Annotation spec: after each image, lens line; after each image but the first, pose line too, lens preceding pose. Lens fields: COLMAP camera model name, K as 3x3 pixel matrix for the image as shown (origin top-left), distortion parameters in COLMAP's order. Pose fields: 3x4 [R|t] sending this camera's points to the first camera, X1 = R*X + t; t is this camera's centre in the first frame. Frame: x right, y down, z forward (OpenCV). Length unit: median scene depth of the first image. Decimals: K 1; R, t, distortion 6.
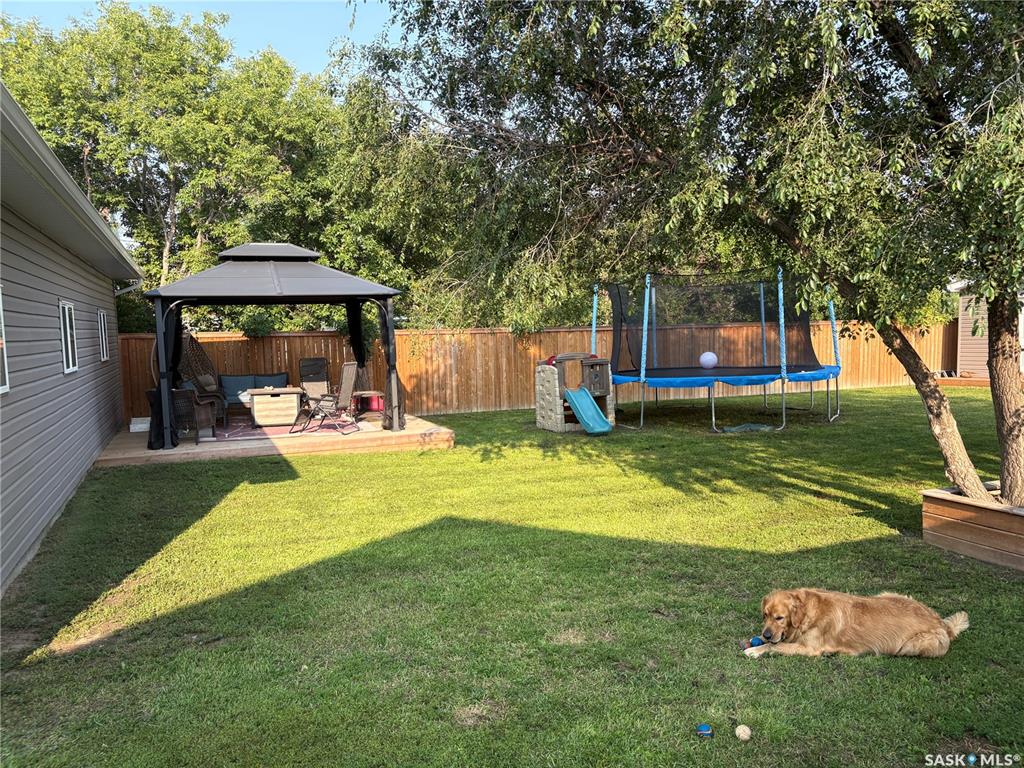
lens RADIAL K [[769.3, 0, 512.0], [0, 769.3, 384.0], [0, 0, 1]] dist [0.074751, -0.101402]
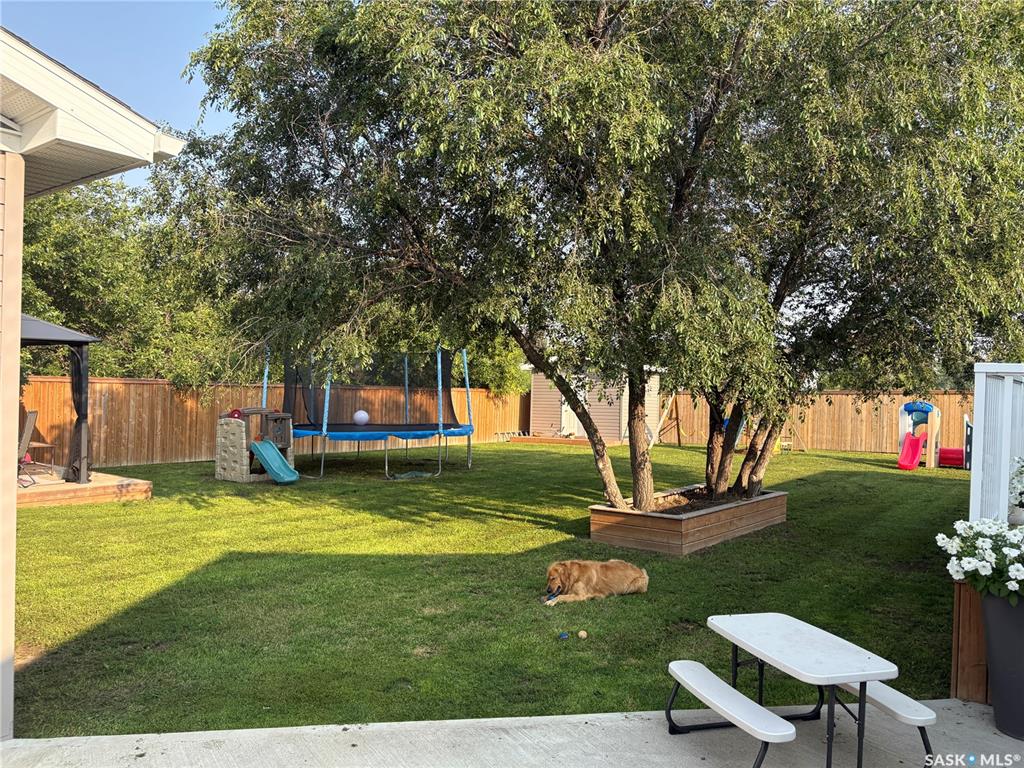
lens RADIAL K [[769.3, 0, 512.0], [0, 769.3, 384.0], [0, 0, 1]] dist [0.074751, -0.101402]
pose [[0.851855, 0.049195, 0.521462, -0.206692], [-0.009192, 0.996830, -0.079026, 0.009960], [-0.523697, 0.062525, 0.849607, -0.109613]]
